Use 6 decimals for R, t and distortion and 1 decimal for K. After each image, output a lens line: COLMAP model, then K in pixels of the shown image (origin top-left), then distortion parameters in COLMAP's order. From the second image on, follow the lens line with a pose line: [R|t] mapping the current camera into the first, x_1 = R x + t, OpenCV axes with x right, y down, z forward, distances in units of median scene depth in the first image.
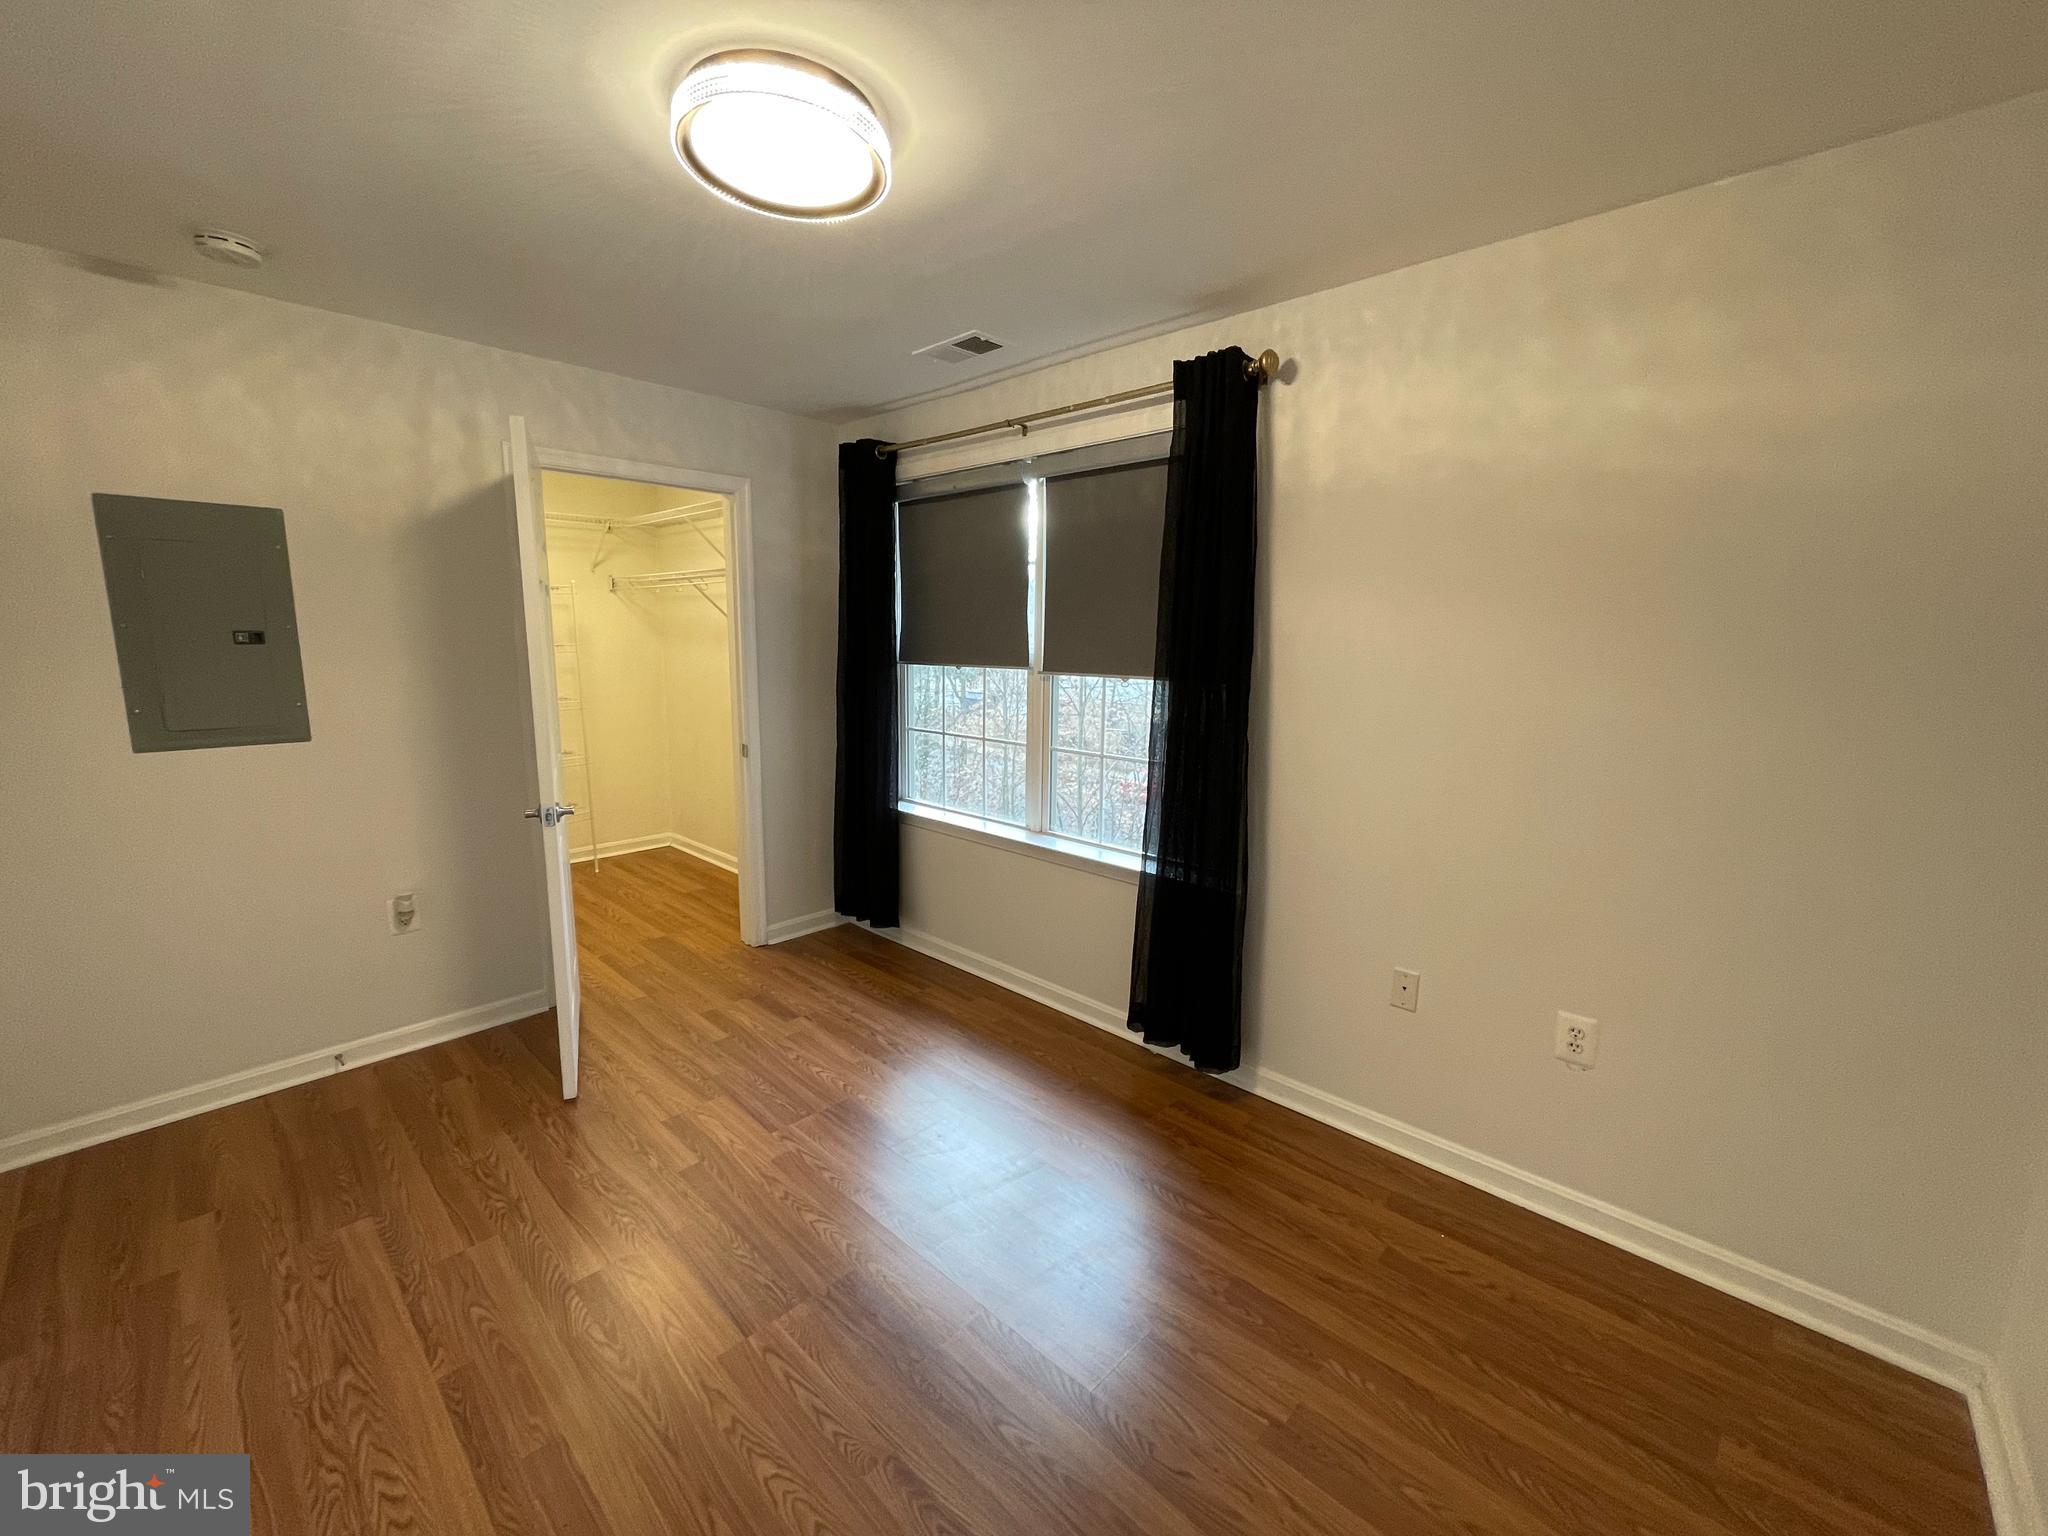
lens RADIAL K [[822.3, 0, 1027.1], [0, 822.3, 768.0], [0, 0, 1]] dist [-0.004381, -0.000266]
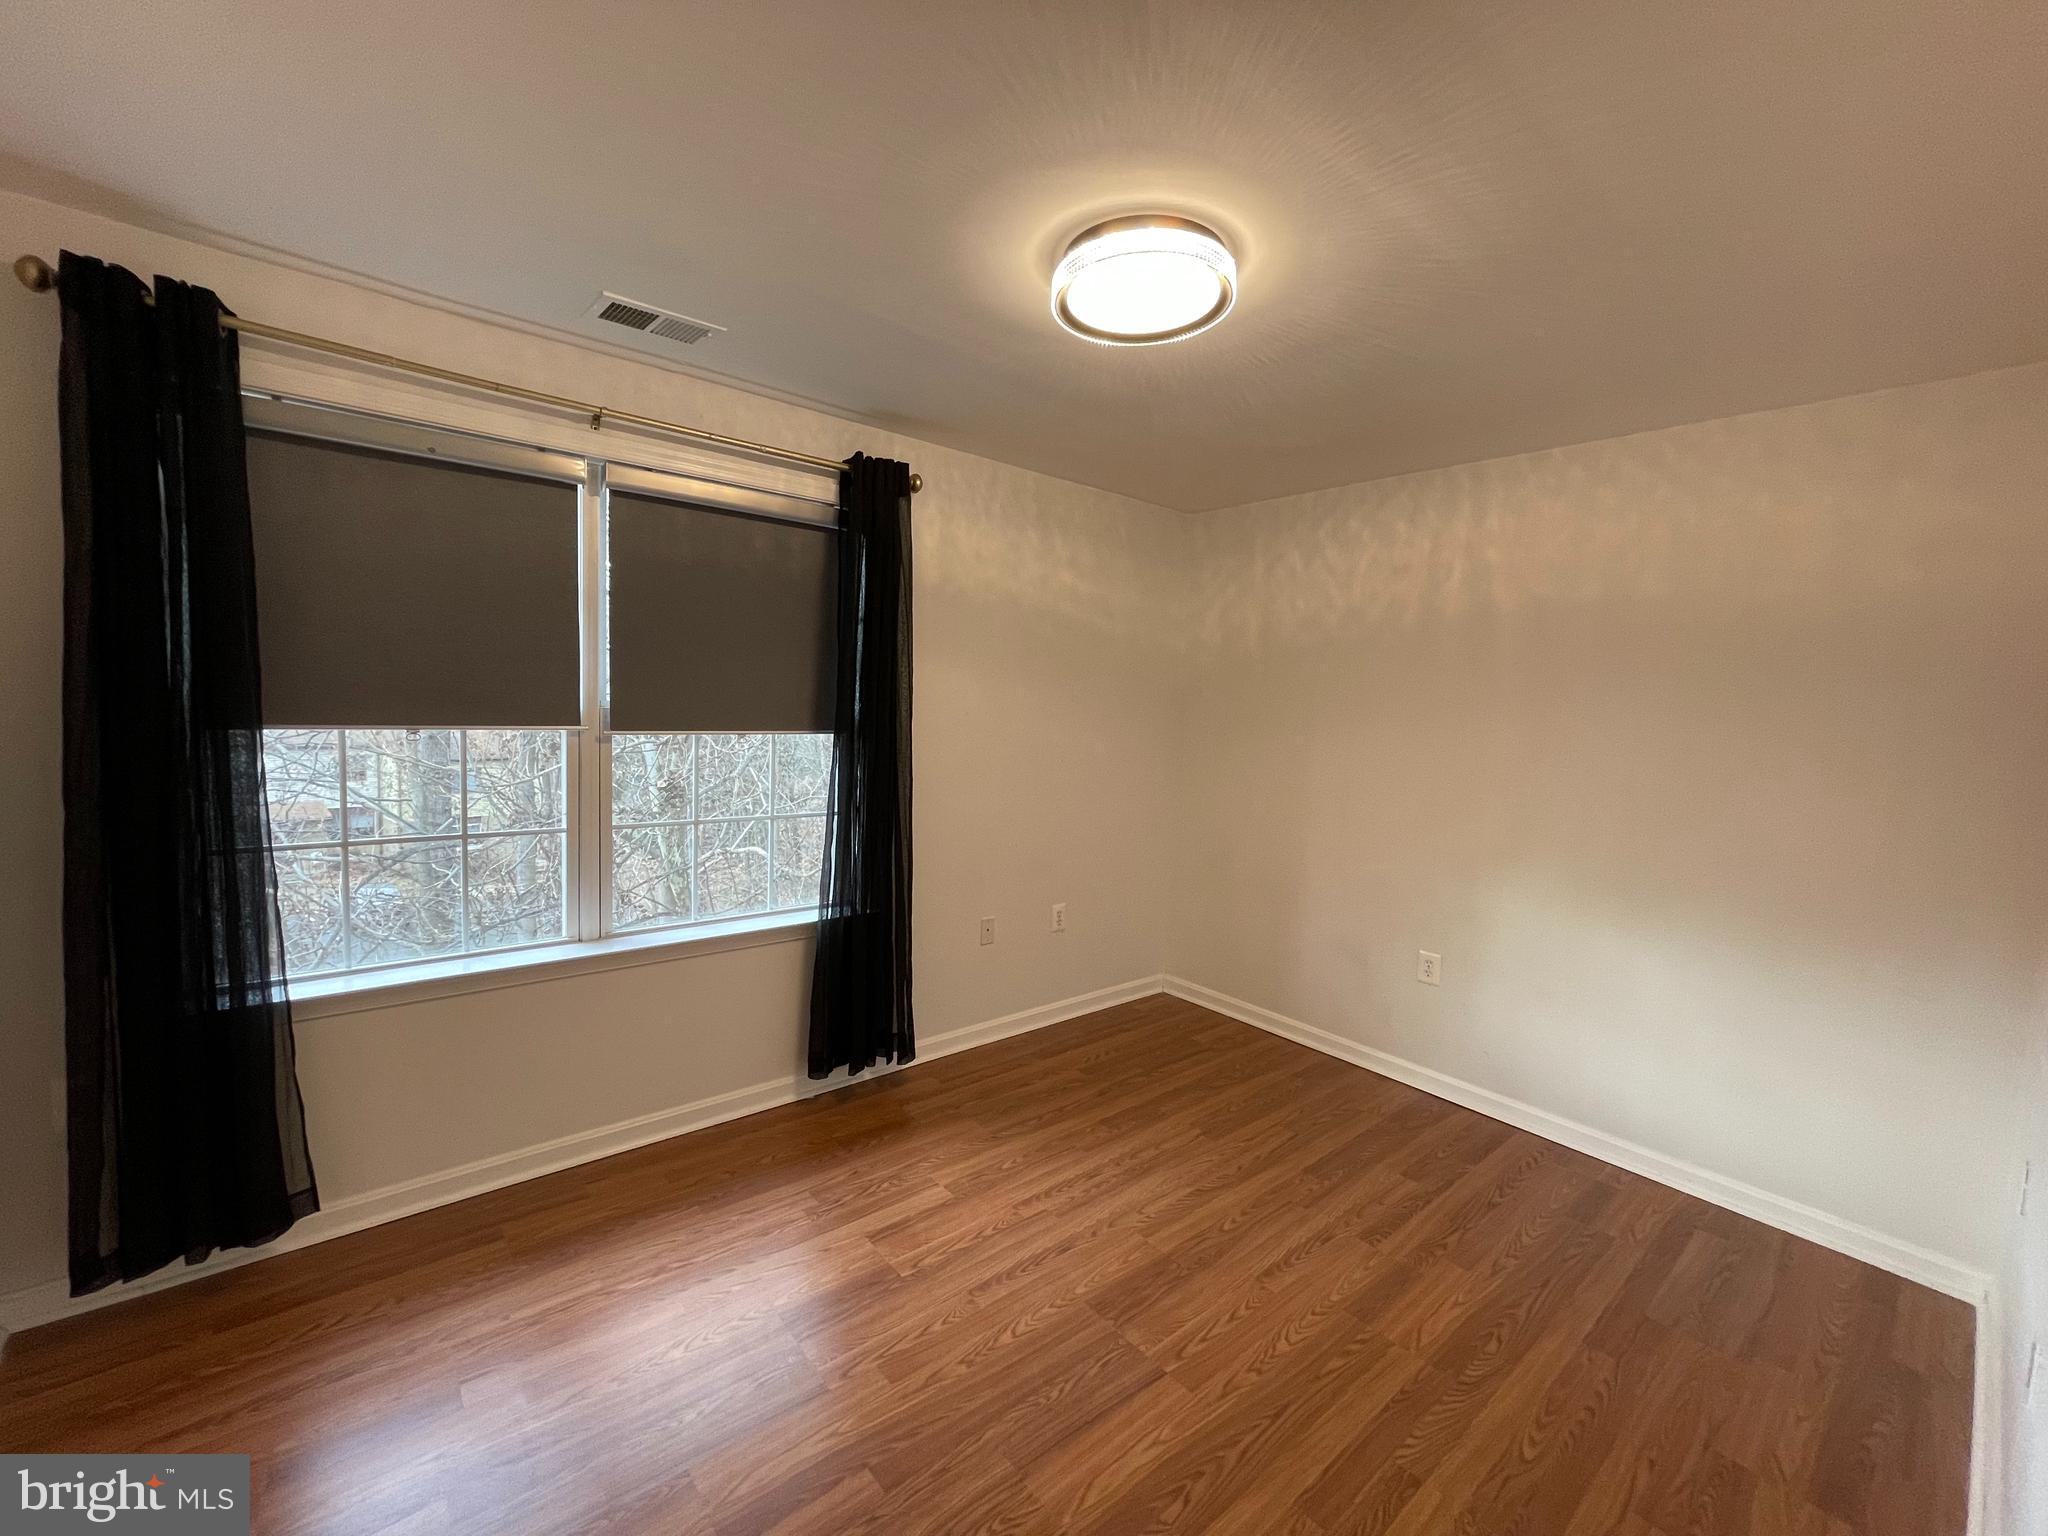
lens RADIAL K [[822.3, 0, 1026.6], [0, 822.3, 766.8], [0, 0, 1]] dist [-0.004381, -0.000266]
pose [[0.119110, -0.090354, 0.988761, -0.893475], [0.119550, 0.989911, 0.076058, -0.119124], [-0.985658, 0.109147, 0.128710, 0.640585]]
